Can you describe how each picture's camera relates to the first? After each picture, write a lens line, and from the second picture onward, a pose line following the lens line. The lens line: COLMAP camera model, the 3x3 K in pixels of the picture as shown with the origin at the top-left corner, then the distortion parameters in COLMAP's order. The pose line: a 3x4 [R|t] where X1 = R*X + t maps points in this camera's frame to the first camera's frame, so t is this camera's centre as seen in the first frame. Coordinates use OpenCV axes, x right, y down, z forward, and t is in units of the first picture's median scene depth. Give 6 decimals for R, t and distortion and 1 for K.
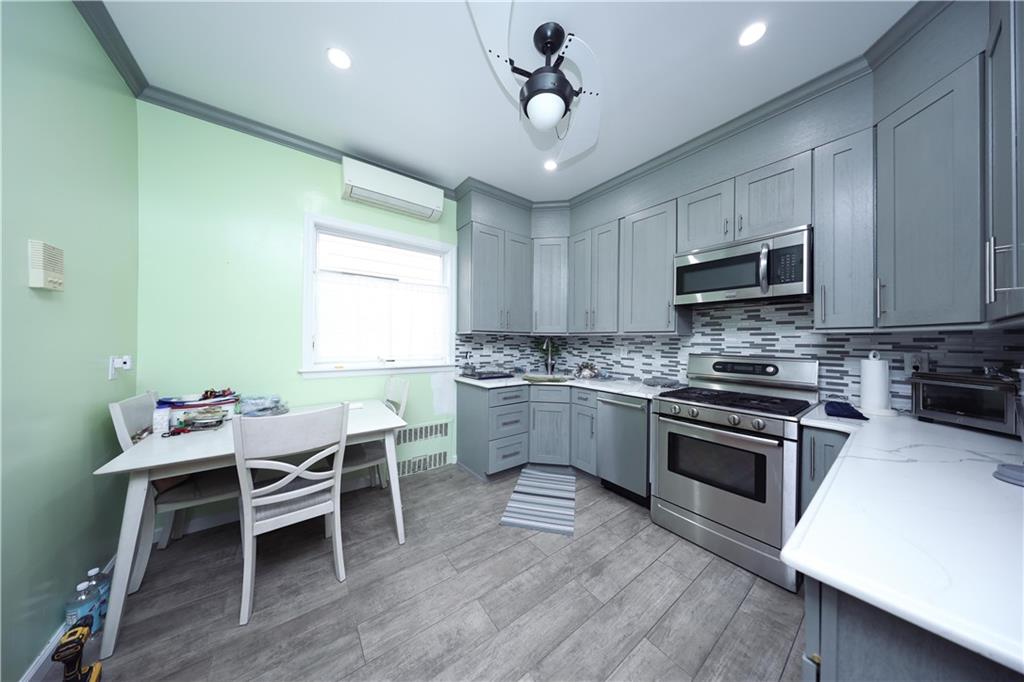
lens RADIAL K [[295.7, 0, 511.4], [0, 295.7, 339.9], [0, 0, 1]] dist [-0.001911, -0.000141]
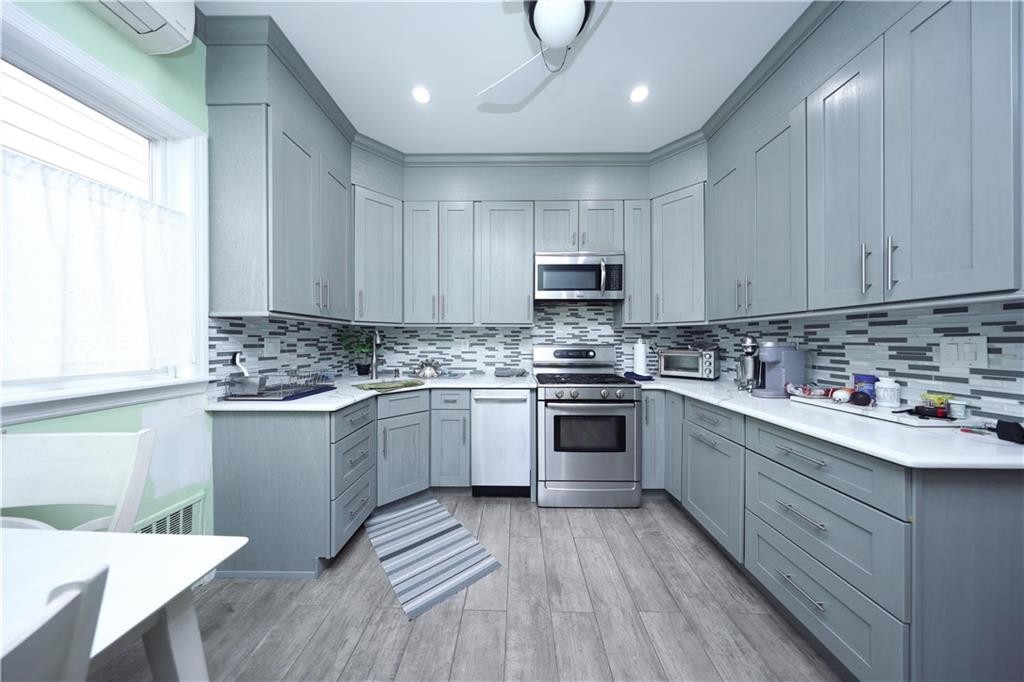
lens RADIAL K [[295.7, 0, 512.1], [0, 295.7, 340.6], [0, 0, 1]] dist [-0.001911, -0.000141]
pose [[0.611508, -0.010345, 0.791171, -0.340923], [0.002504, 0.999935, 0.011140, 0.020413], [-0.791235, -0.004831, 0.611494, 0.385748]]
